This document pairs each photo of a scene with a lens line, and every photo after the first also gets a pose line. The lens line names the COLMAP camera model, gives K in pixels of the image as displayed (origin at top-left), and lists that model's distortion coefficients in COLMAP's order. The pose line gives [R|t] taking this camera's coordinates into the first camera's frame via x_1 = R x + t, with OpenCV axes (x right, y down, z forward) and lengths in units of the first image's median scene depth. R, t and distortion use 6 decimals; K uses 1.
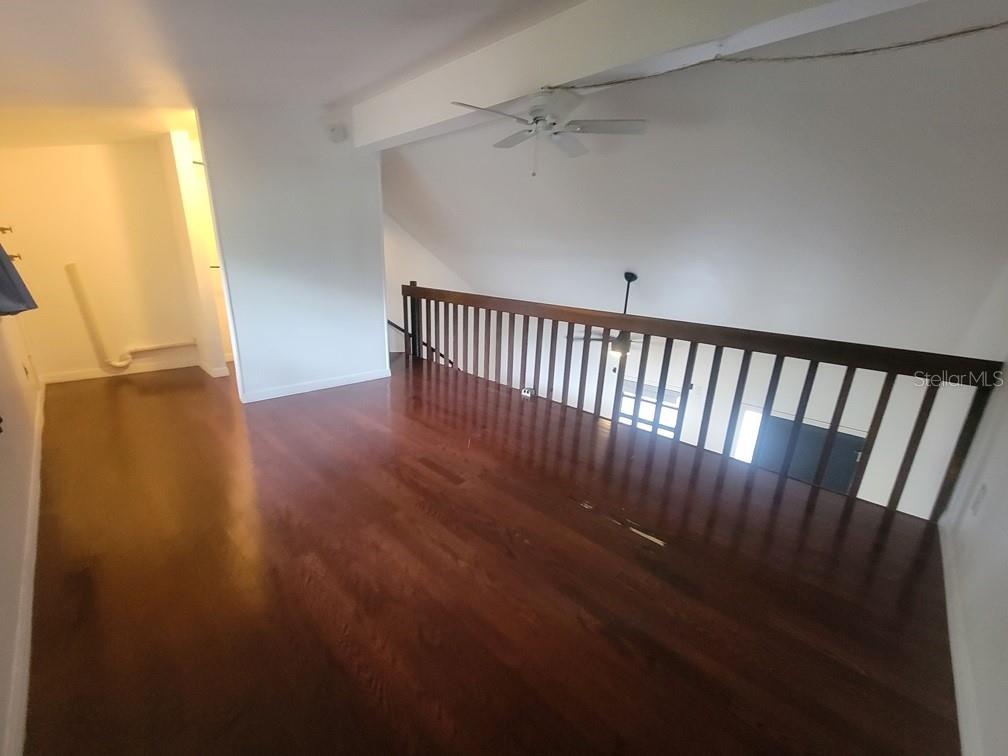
lens RADIAL K [[443.0, 0, 503.0], [0, 443.0, 406.5], [0, 0, 1]] dist [0.029997, -0.000015]
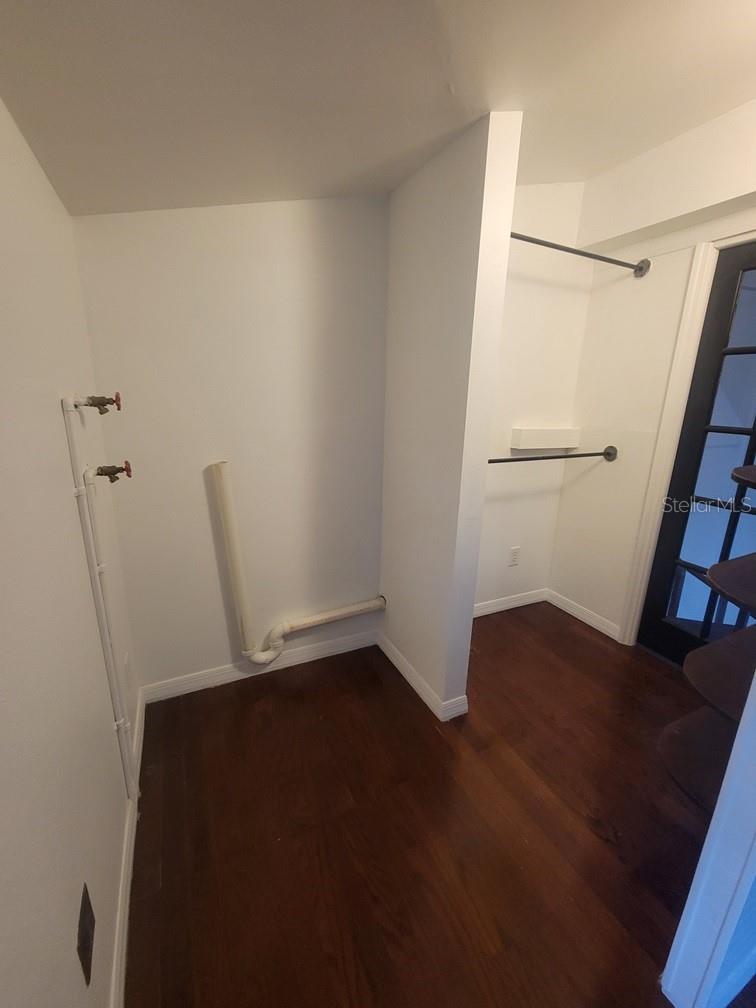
lens RADIAL K [[407.2, 0, 364.5], [0, 407.2, 514.1], [0, 0, 1]] dist [0.000561, -0.000001]
pose [[0.947461, 0.089761, -0.307018, -0.620956], [-0.103954, 0.994125, -0.030157, -0.245172], [0.302508, 0.060488, 0.951226, 0.605275]]
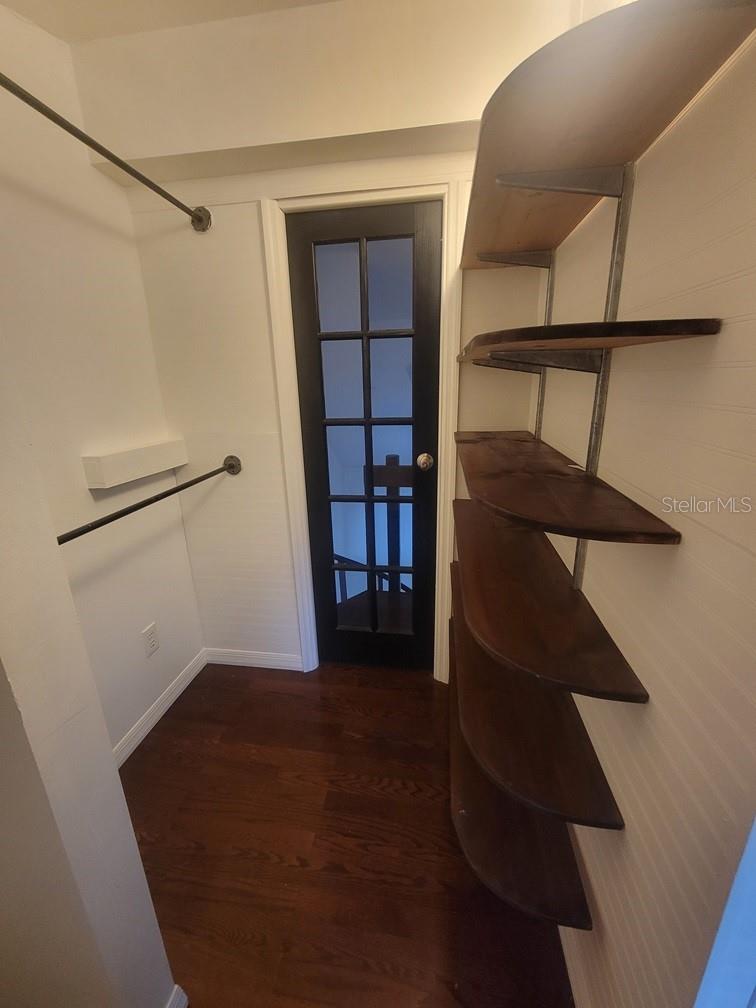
lens RADIAL K [[410.8, 0, 369.0], [0, 410.8, 502.6], [0, 0, 1]] dist [-0.002821, -0.000142]
pose [[0.791381, -0.206500, 0.575391, -0.625573], [0.239999, 0.970602, 0.018247, -0.329178], [-0.562243, 0.123653, 0.817675, 0.842978]]
